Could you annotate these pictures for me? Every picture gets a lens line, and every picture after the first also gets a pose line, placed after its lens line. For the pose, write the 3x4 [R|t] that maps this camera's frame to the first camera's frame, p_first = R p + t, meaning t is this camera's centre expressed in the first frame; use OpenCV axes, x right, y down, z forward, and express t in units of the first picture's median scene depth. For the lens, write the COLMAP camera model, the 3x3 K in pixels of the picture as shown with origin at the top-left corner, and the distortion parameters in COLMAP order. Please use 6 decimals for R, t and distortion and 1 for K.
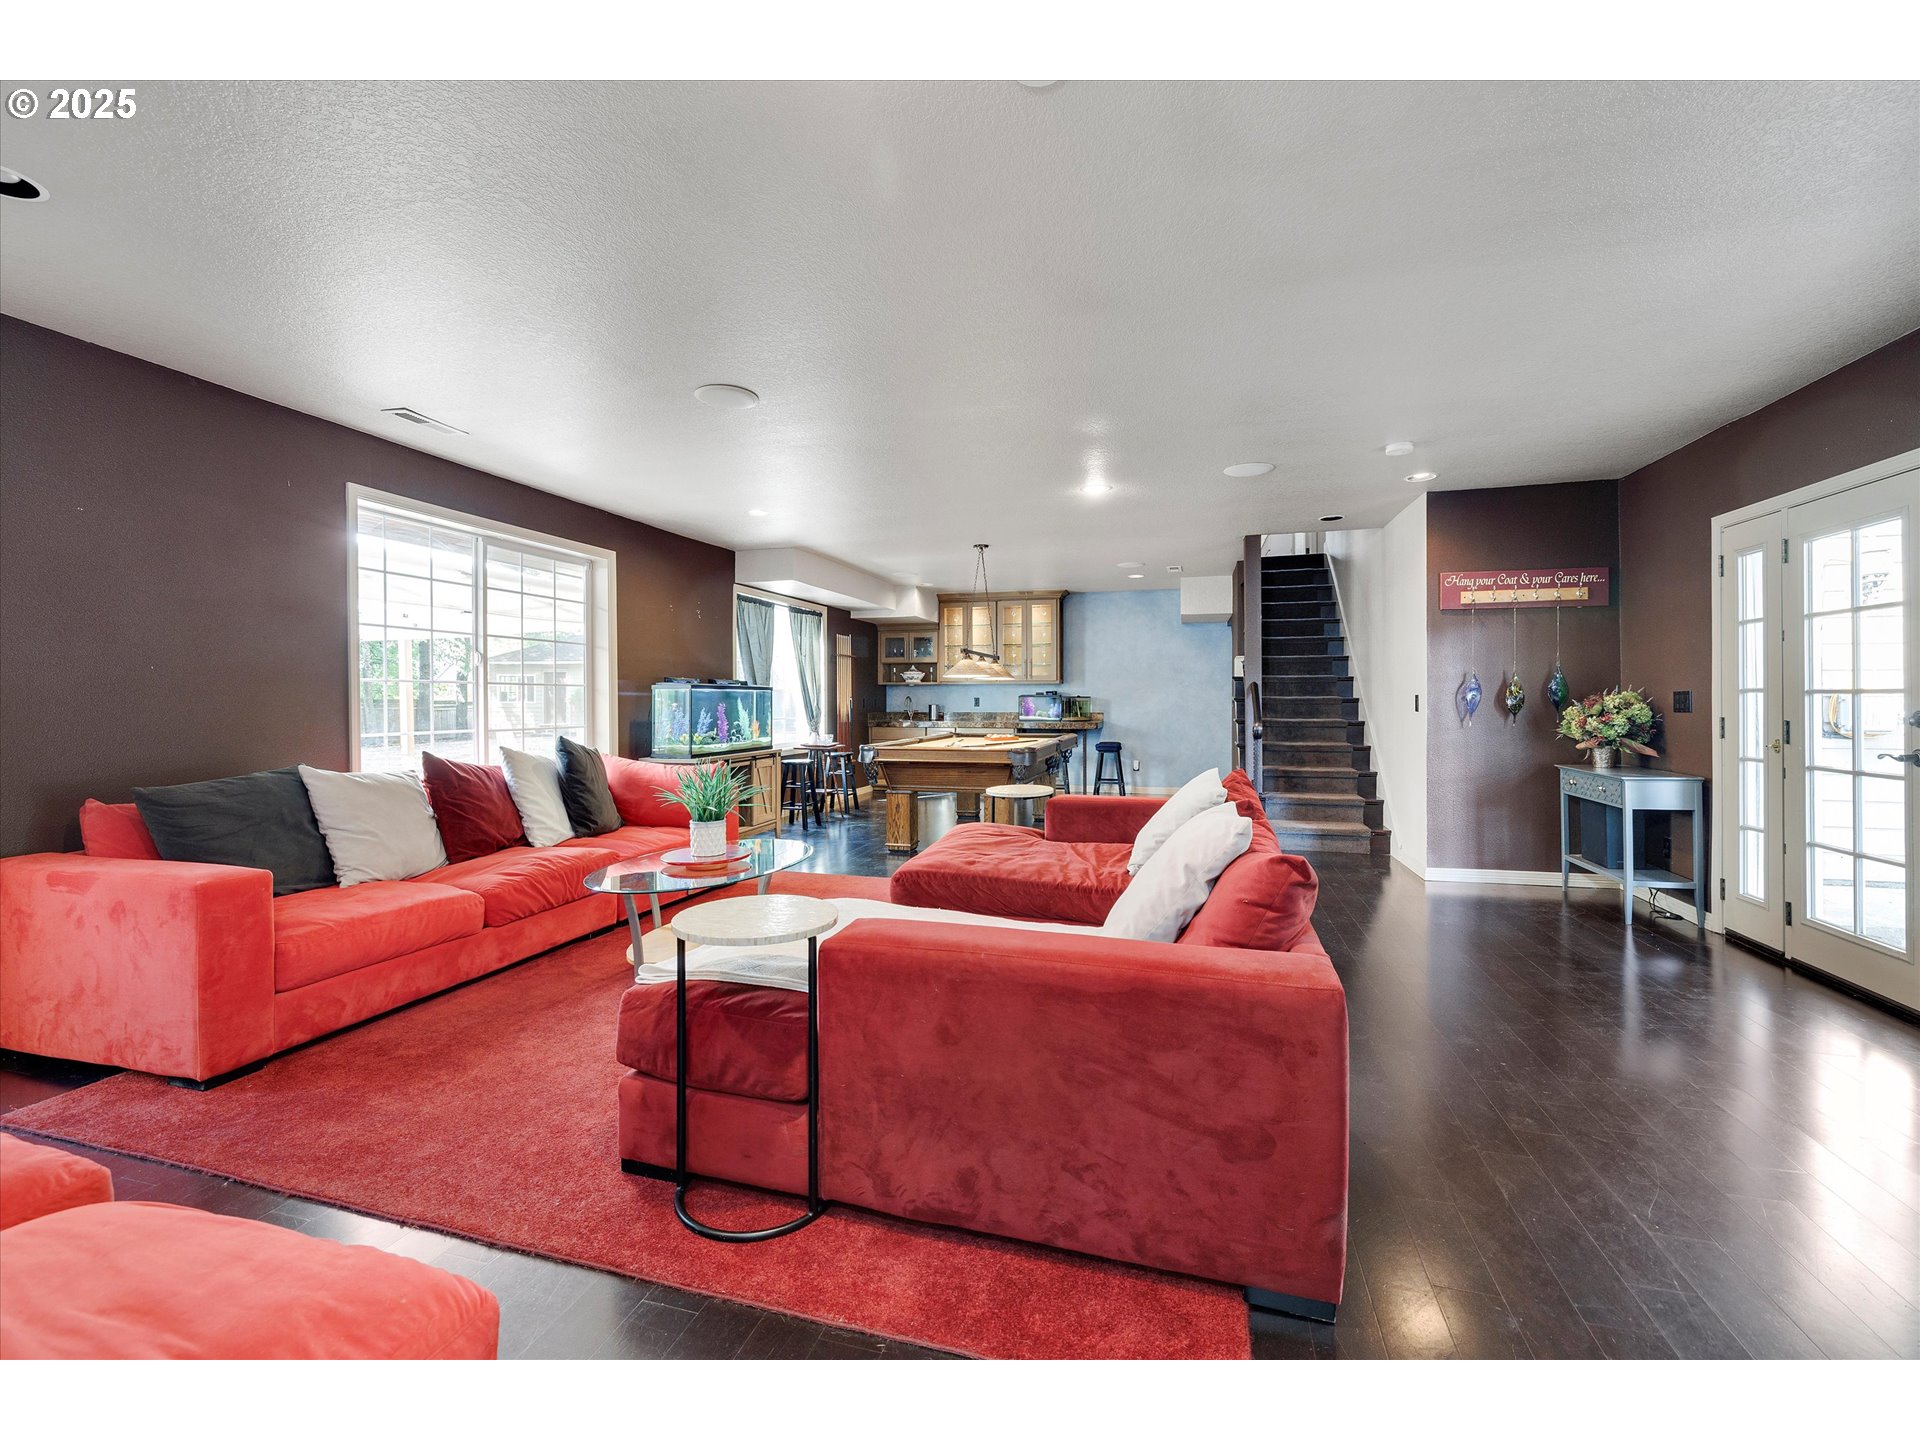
lens RADIAL K [[820.1, 0, 961.3], [0, 820.1, 700.9], [0, 0, 1]] dist [0.000892, 0.000283]
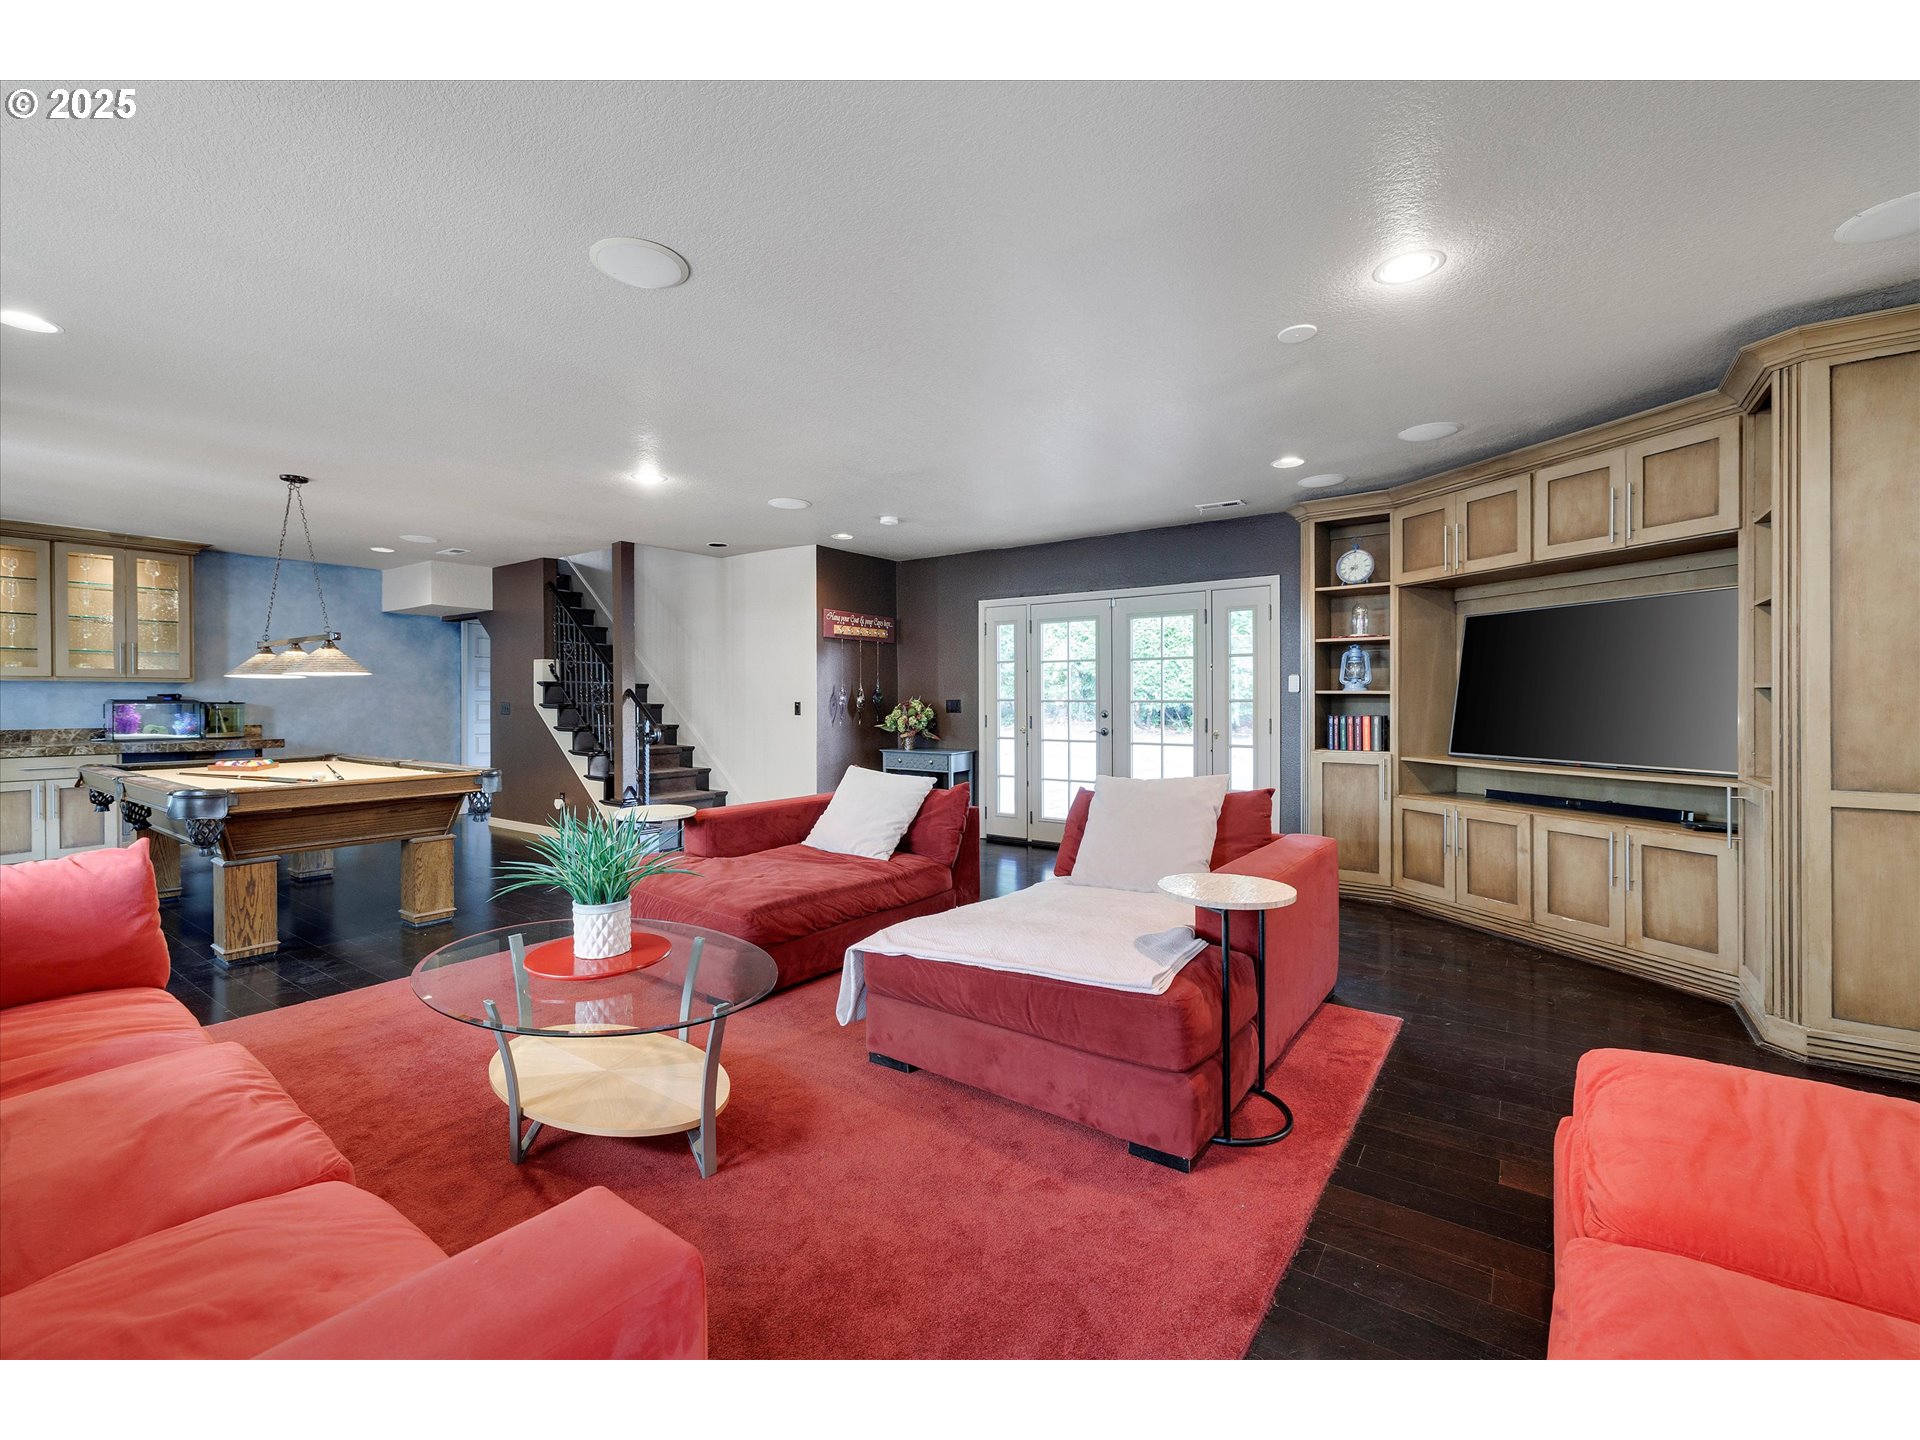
lens RADIAL K [[820.1, 0, 961.3], [0, 820.1, 700.9], [0, 0, 1]] dist [0.000892, 0.000283]
pose [[0.333948, -0.001568, 0.942590, -0.592511], [0.003475, 0.999994, 0.000433, -0.009129], [-0.942585, 0.003131, 0.333951, 0.365360]]
